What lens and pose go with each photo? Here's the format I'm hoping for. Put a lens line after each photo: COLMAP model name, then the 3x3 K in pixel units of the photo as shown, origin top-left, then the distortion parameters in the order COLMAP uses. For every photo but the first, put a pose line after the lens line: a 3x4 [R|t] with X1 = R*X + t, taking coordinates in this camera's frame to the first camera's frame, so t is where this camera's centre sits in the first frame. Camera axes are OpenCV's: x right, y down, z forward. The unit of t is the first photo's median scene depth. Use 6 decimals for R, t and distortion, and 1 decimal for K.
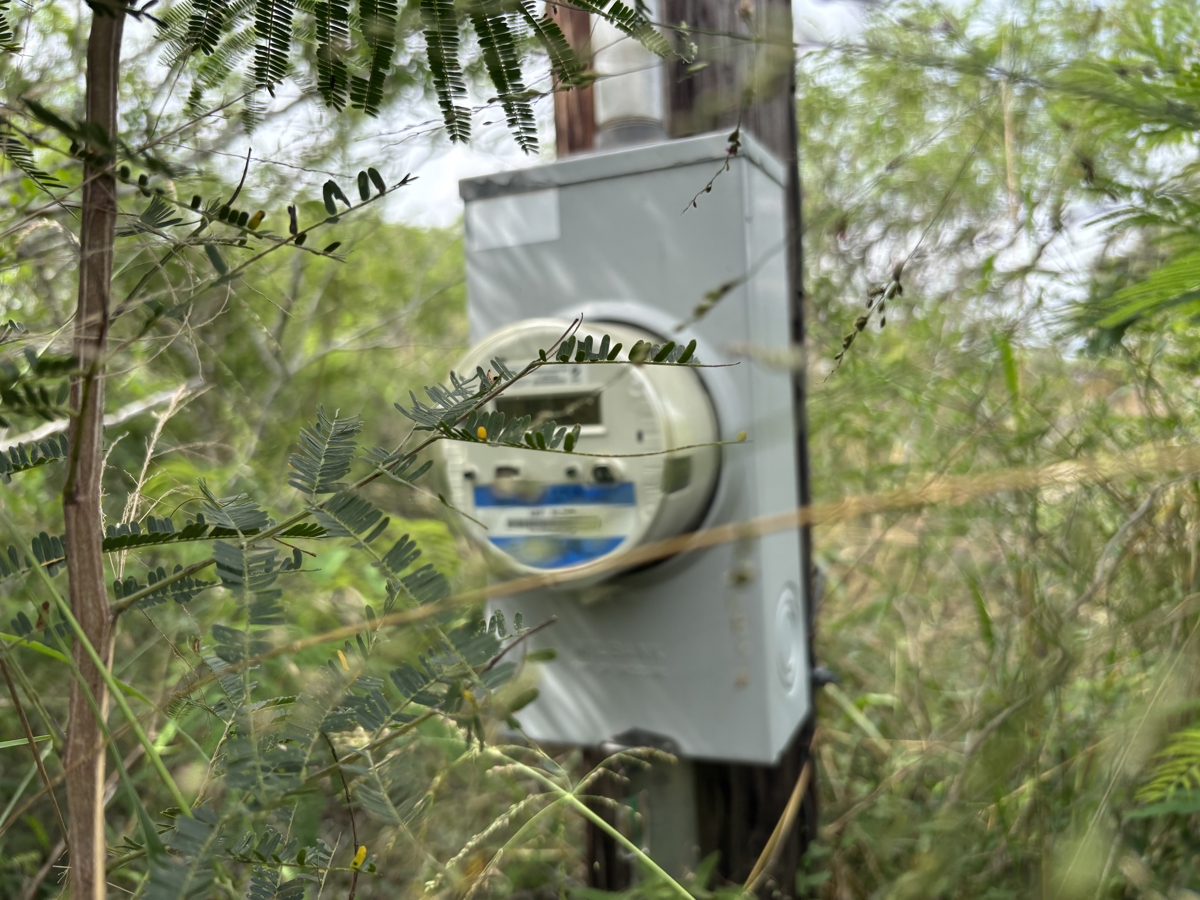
lens RADIAL K [[973.1, 0, 600.0], [0, 973.1, 450.0], [0, 0, 1]] dist [0.095582, -0.078641]
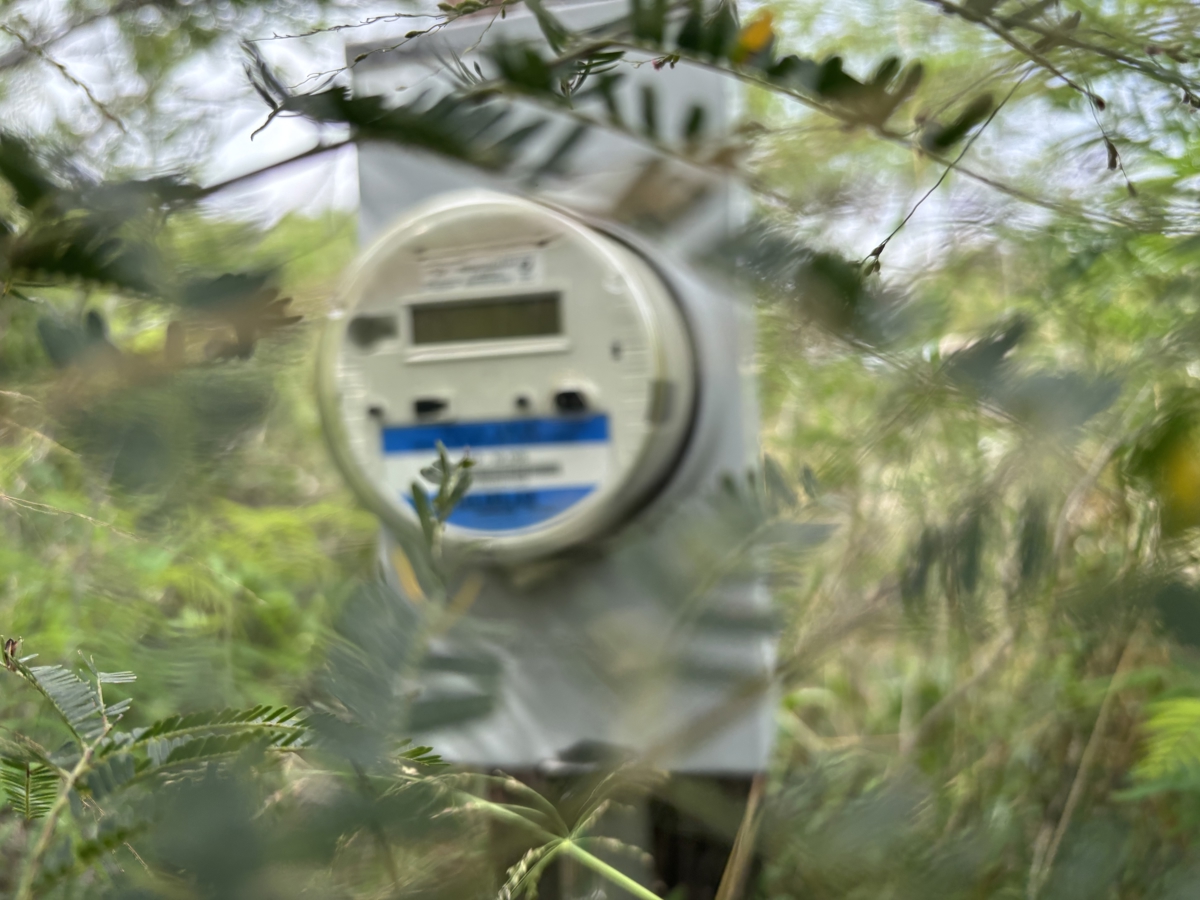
lens RADIAL K [[973.1, 0, 600.0], [0, 973.1, 450.0], [0, 0, 1]] dist [0.095582, -0.078641]
pose [[0.984820, -0.010347, 0.173270, -0.100100], [0.013300, 0.999785, -0.015890, 0.072399], [-0.173069, 0.017953, 0.984746, 0.254305]]
